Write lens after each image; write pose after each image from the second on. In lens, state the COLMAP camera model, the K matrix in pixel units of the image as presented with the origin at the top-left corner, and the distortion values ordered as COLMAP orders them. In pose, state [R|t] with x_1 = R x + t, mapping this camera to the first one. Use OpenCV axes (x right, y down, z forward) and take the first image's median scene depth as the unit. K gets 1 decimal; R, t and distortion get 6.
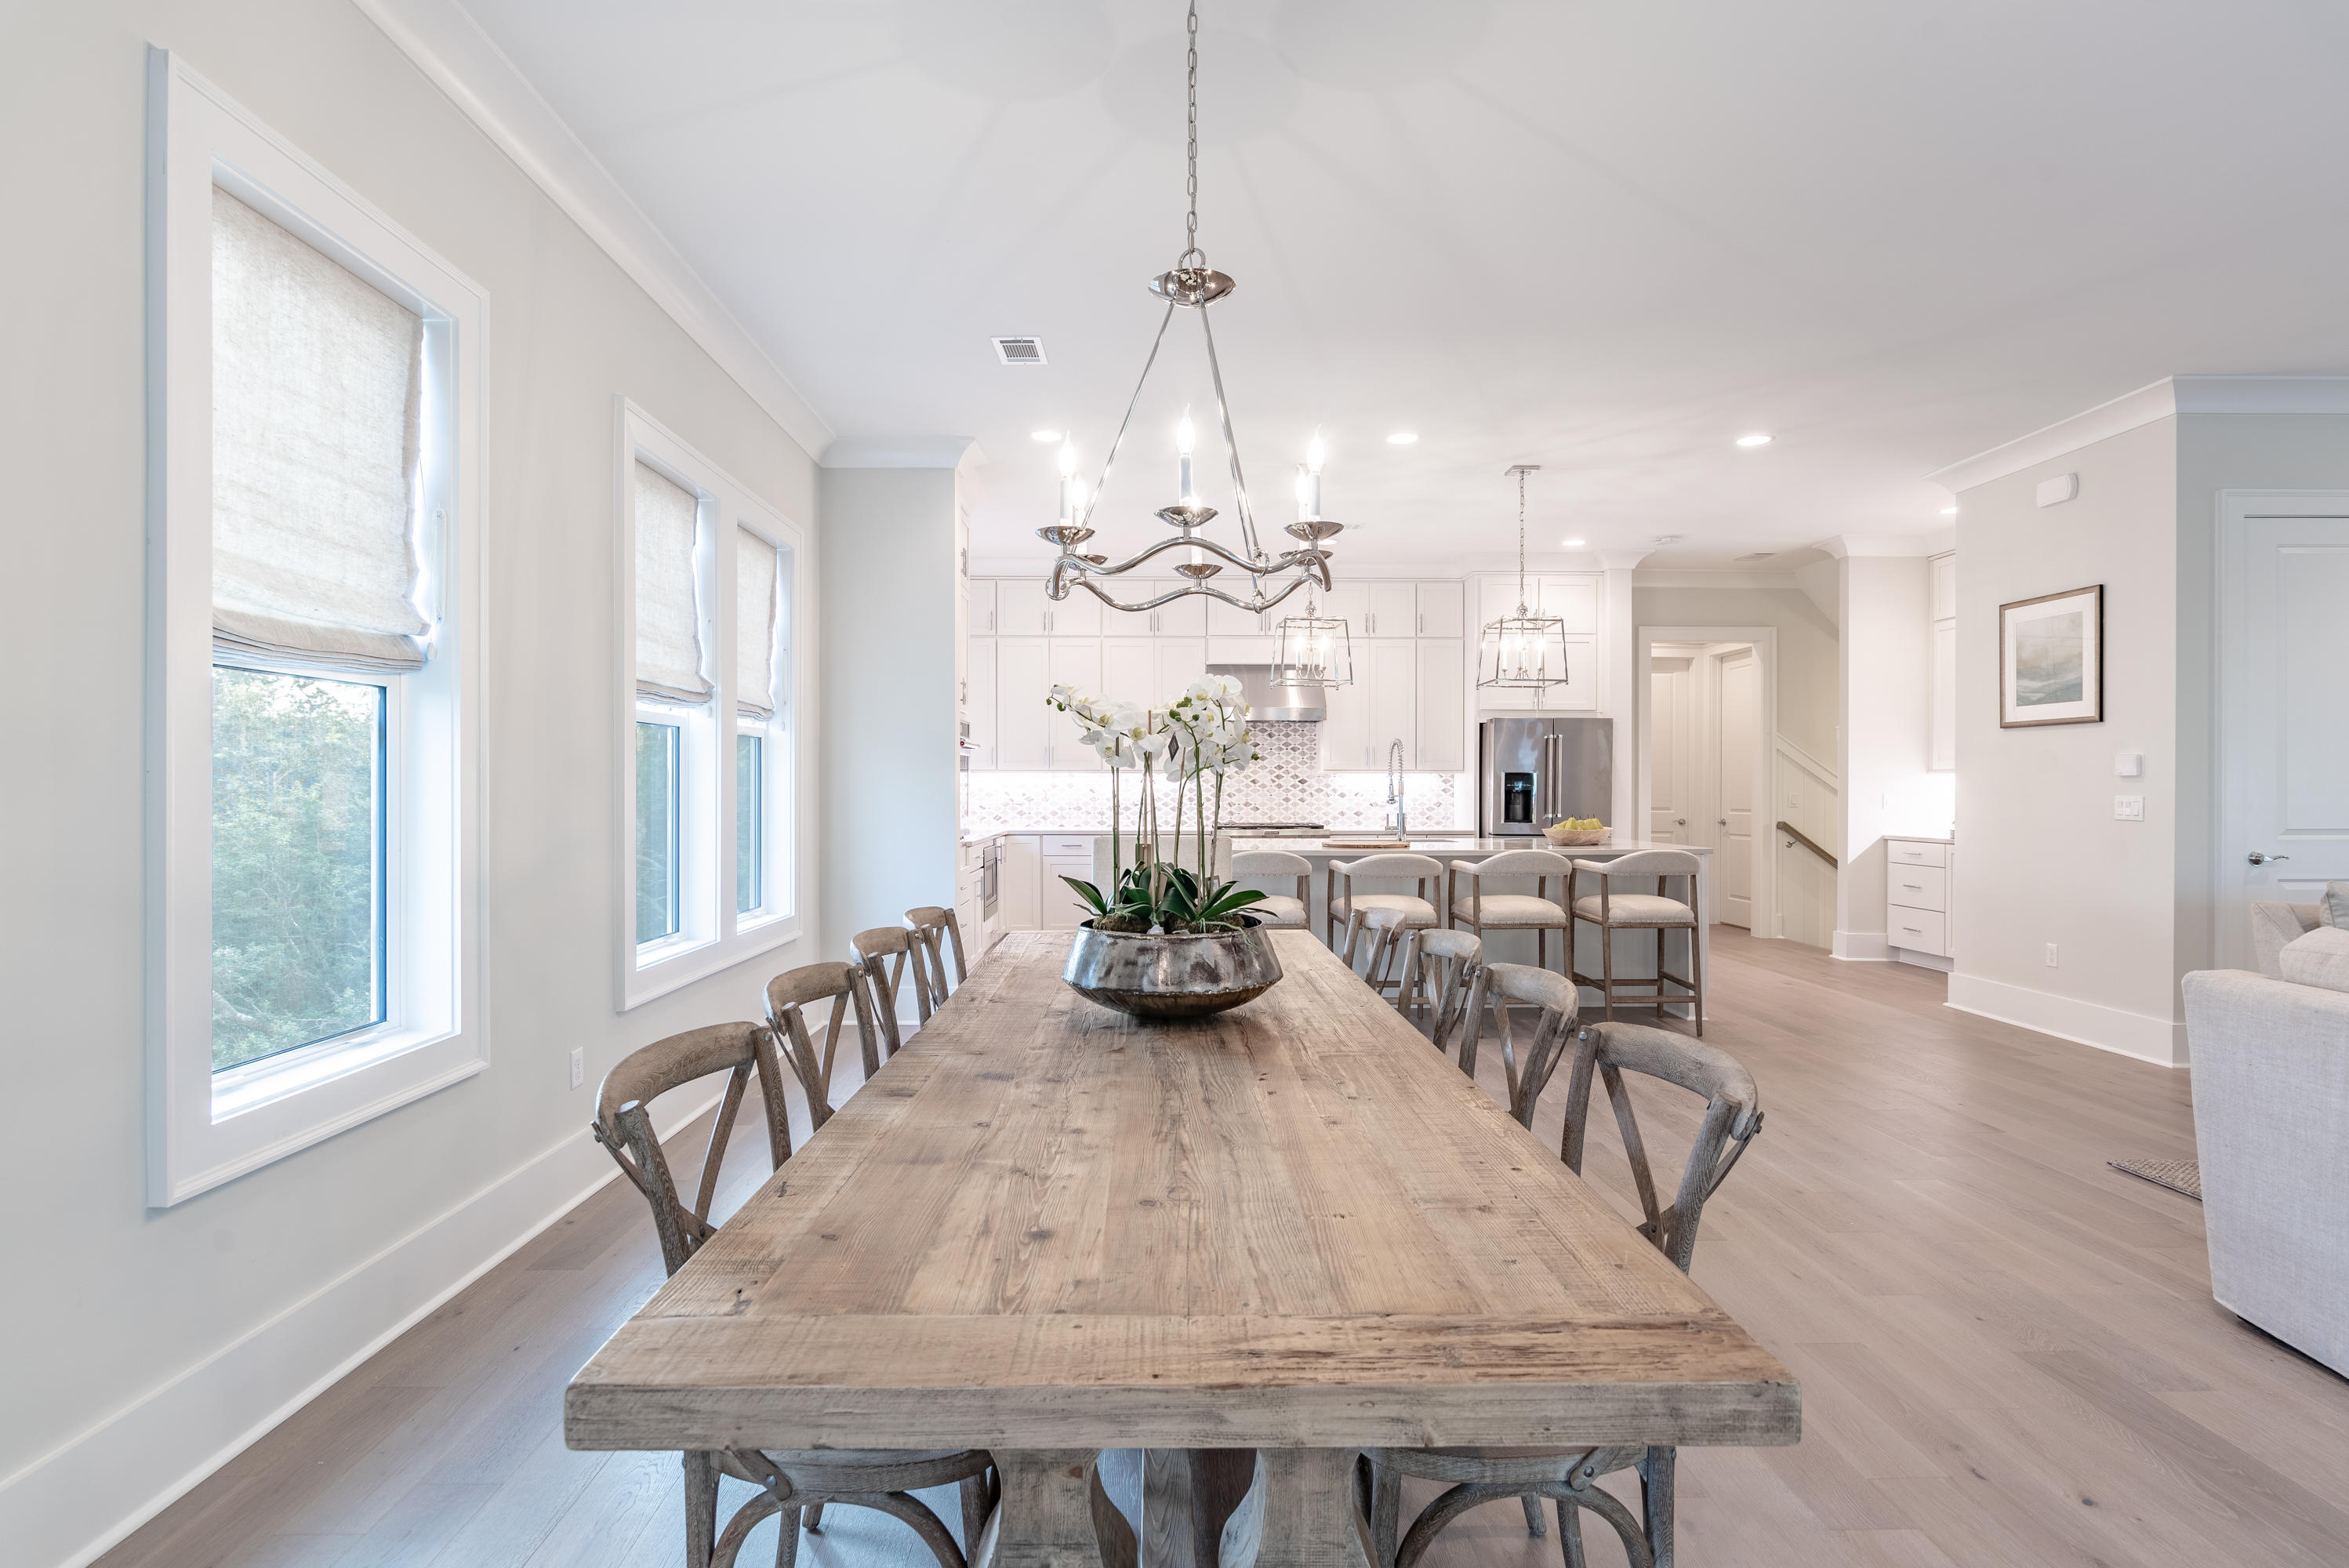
lens RADIAL K [[1169.7, 0, 1170.1], [0, 1169.7, 789.1], [0, 0, 1]] dist [-0.002893, -0.002913]
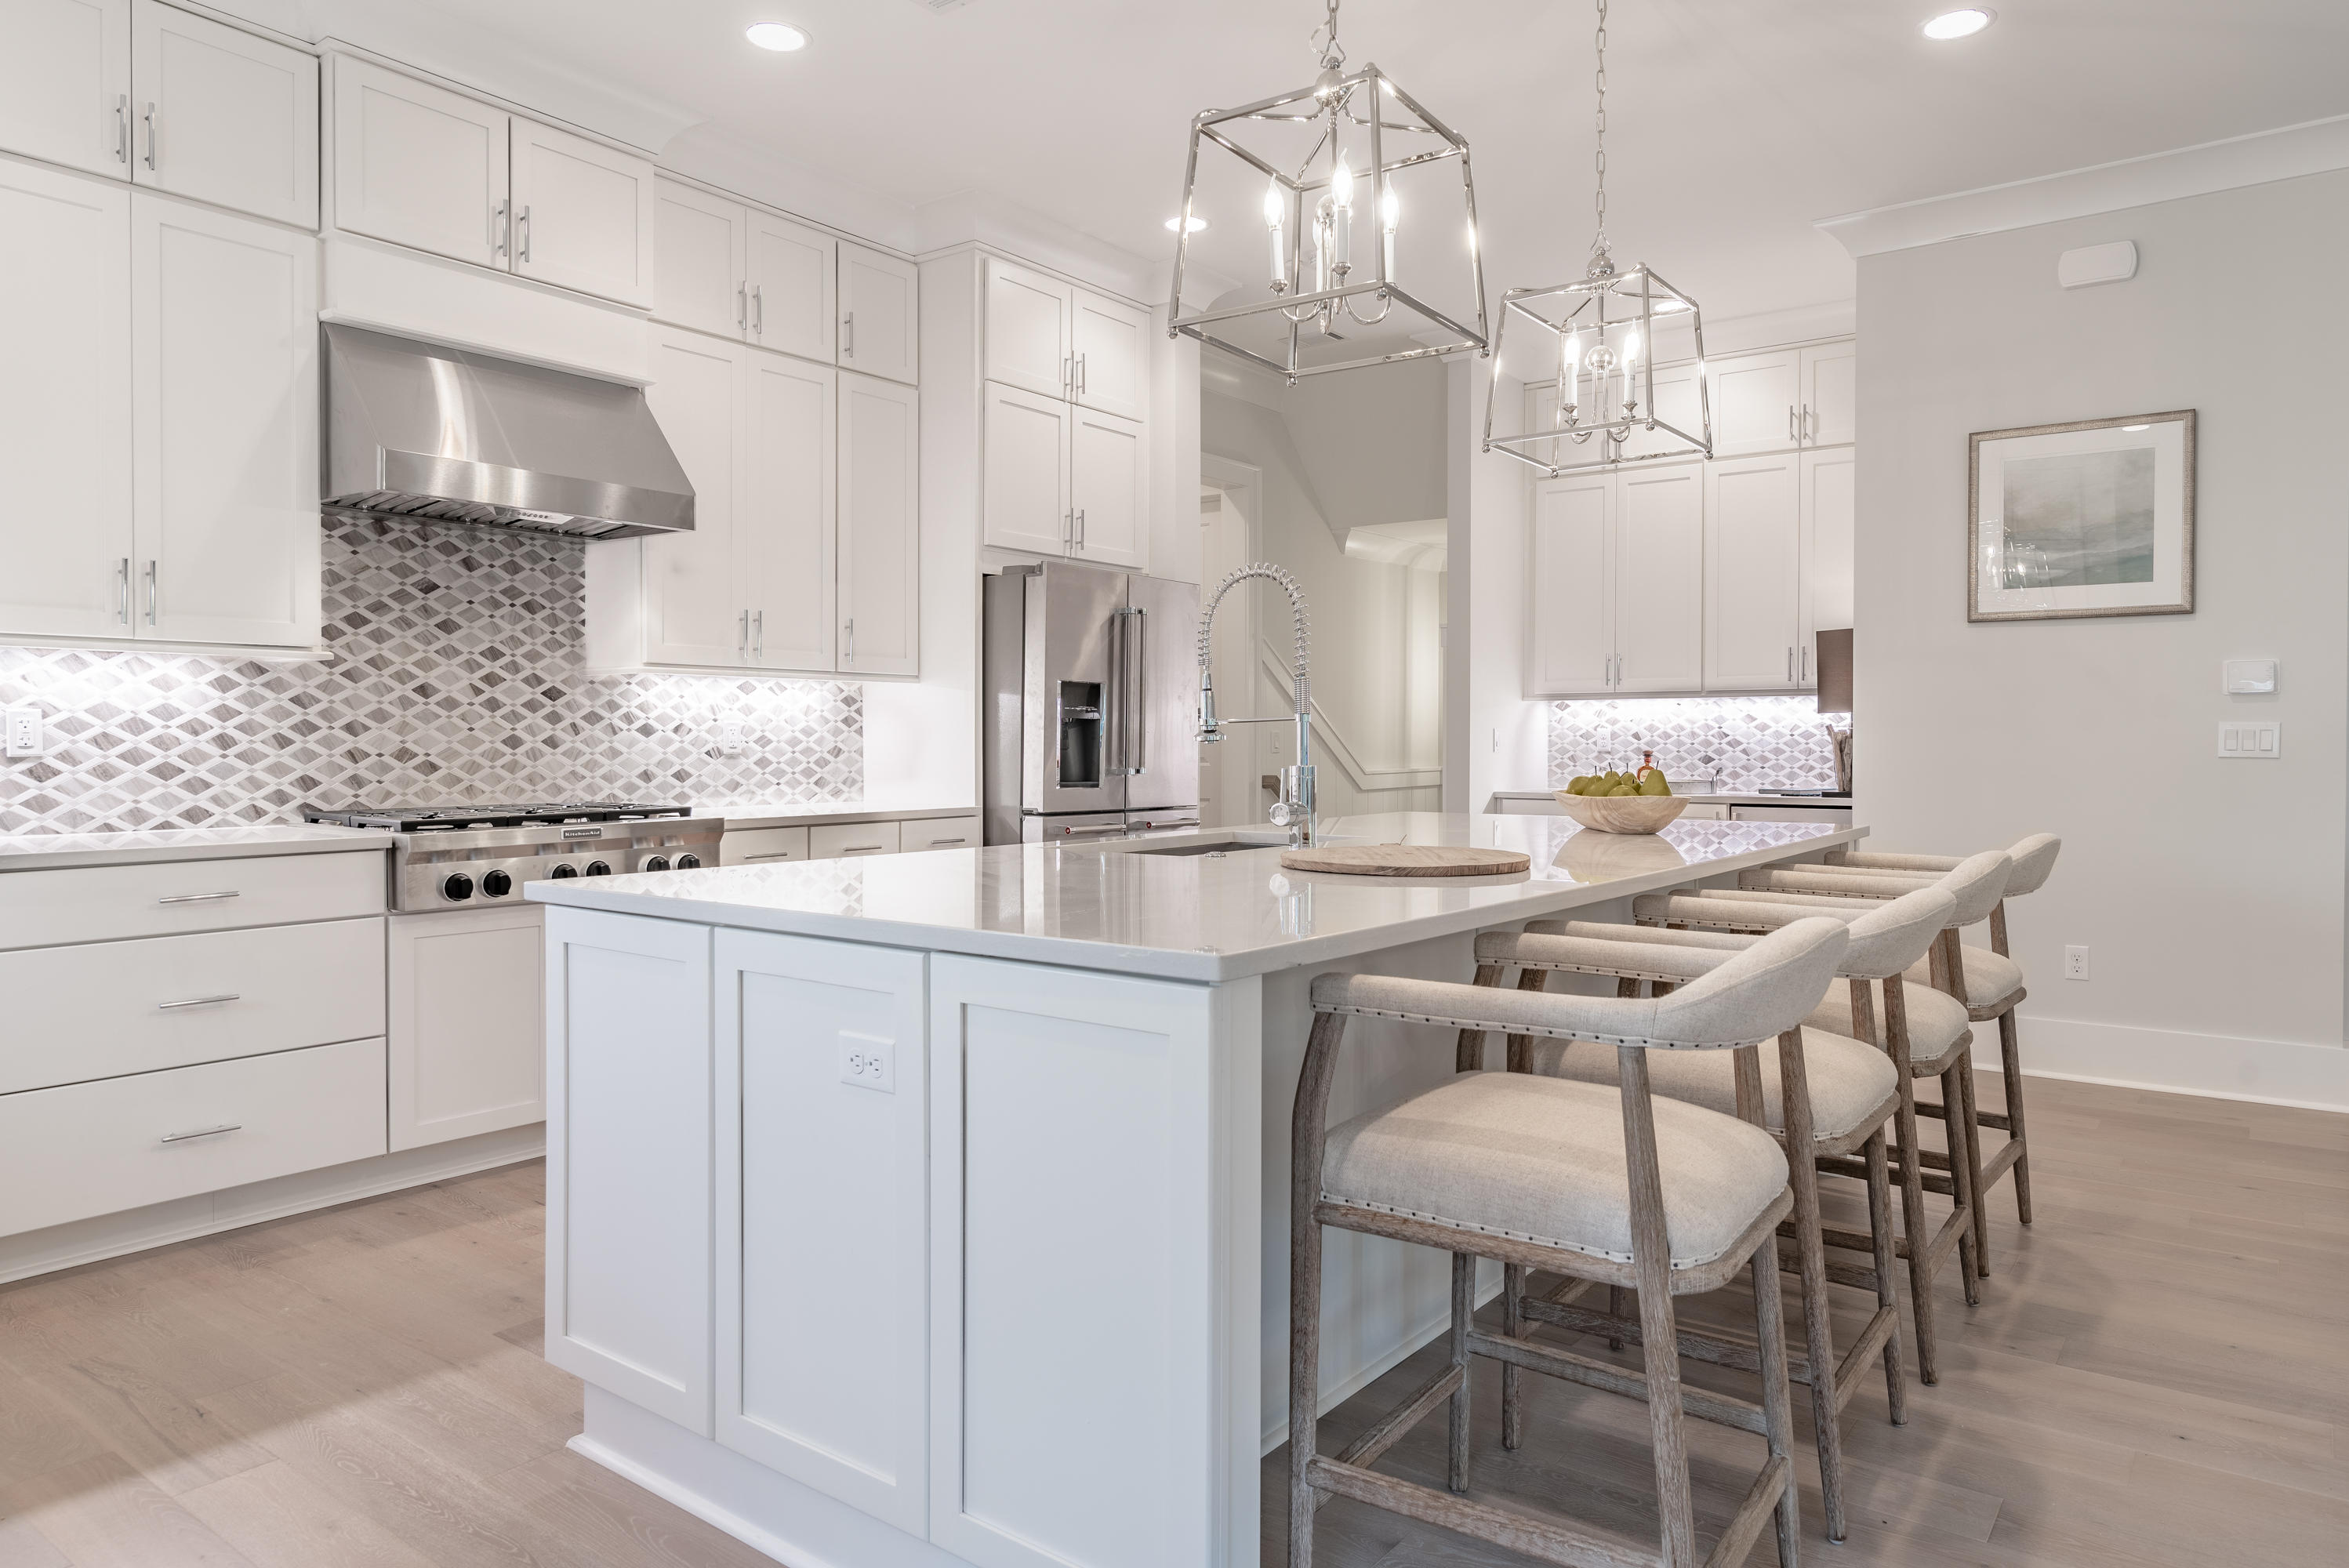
lens RADIAL K [[1478.1, 0, 1196.5], [0, 1478.1, 763.2], [0, 0, 1]] dist [-0.001636, -0.006277]
pose [[0.616477, -0.011916, 0.787283, -0.216995], [0.001538, 0.999902, 0.013930, 0.015507], [-0.787371, -0.007376, 0.616435, 0.859340]]
